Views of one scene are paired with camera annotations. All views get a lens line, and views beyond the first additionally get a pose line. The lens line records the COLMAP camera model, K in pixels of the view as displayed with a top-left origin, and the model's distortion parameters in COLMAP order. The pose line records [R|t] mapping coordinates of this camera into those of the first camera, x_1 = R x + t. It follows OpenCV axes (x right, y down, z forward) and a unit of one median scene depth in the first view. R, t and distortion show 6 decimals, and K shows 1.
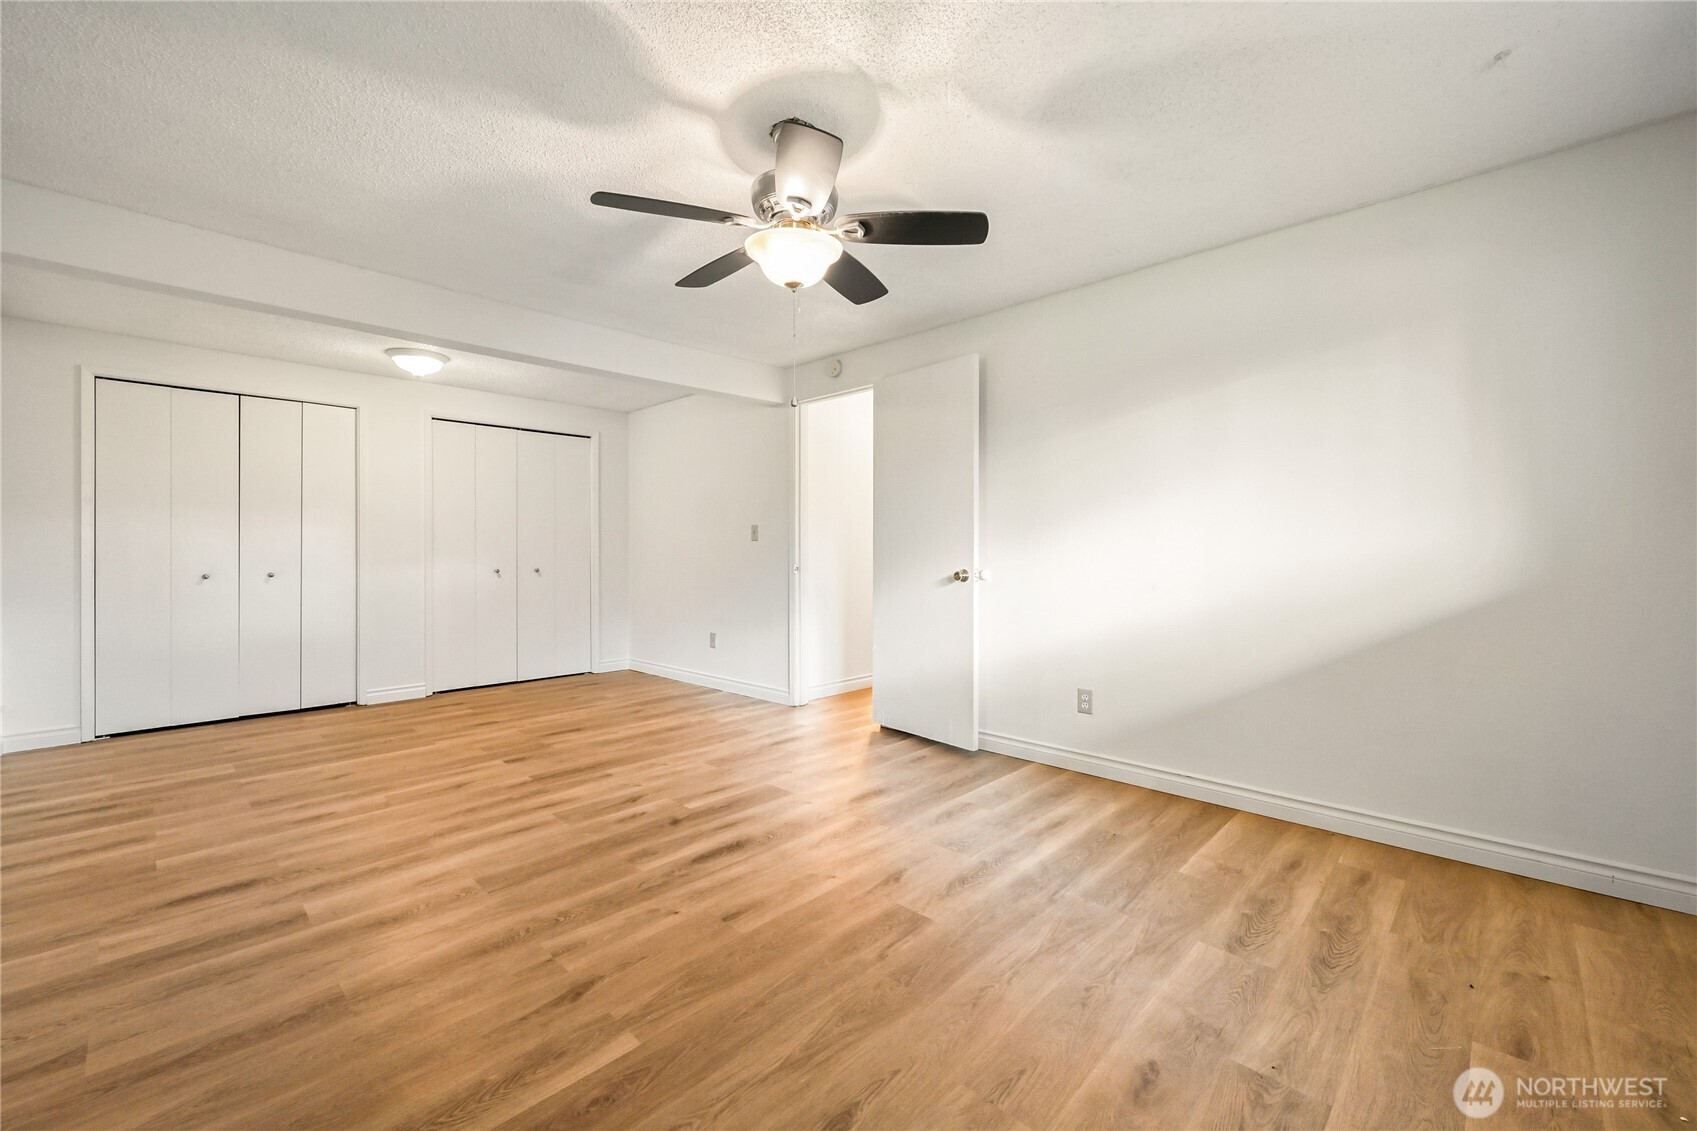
lens RADIAL K [[671.0, 0, 856.2], [0, 671.0, 562.5], [0, 0, 1]] dist [-0.000736, -0.000338]
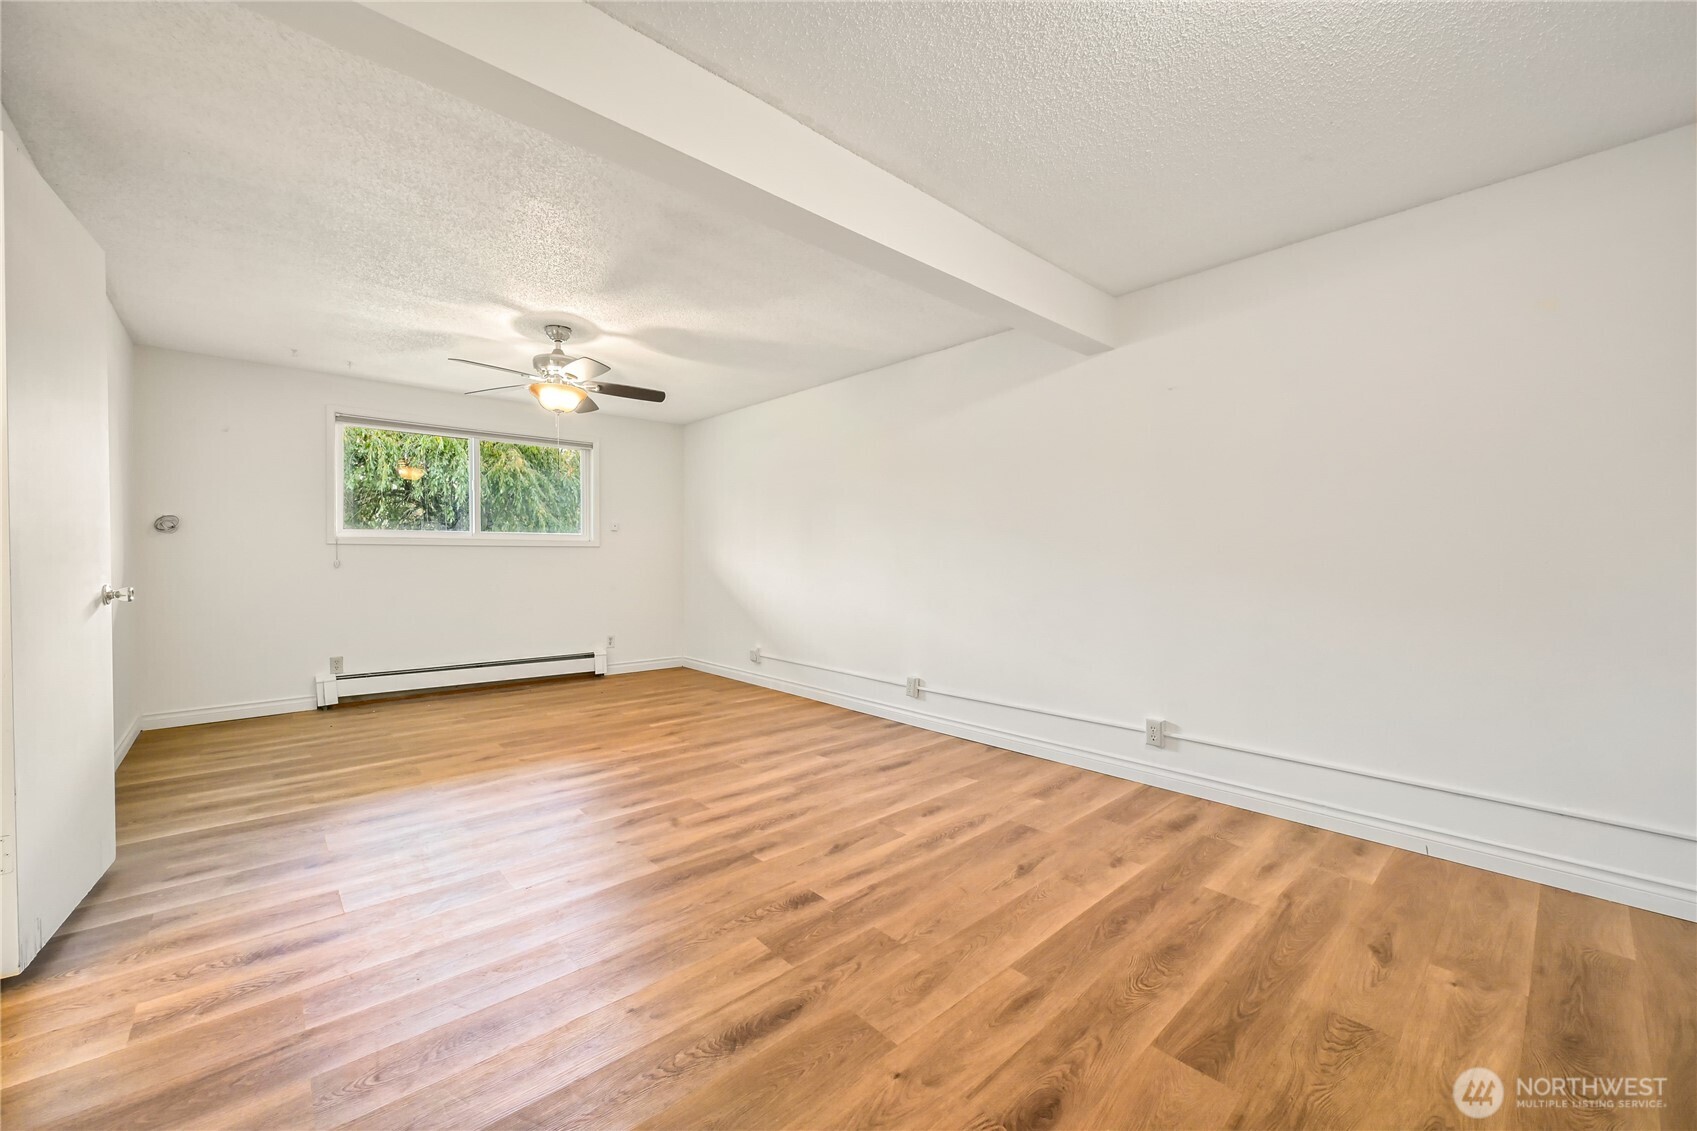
lens RADIAL K [[671.0, 0, 837.8], [0, 671.0, 562.0], [0, 0, 1]] dist [-0.000736, -0.000338]
pose [[-0.994983, -0.000571, 0.100039, -0.854001], [0.001673, 0.999749, 0.022344, -0.031842], [-0.100026, 0.022399, -0.994733, 2.269989]]
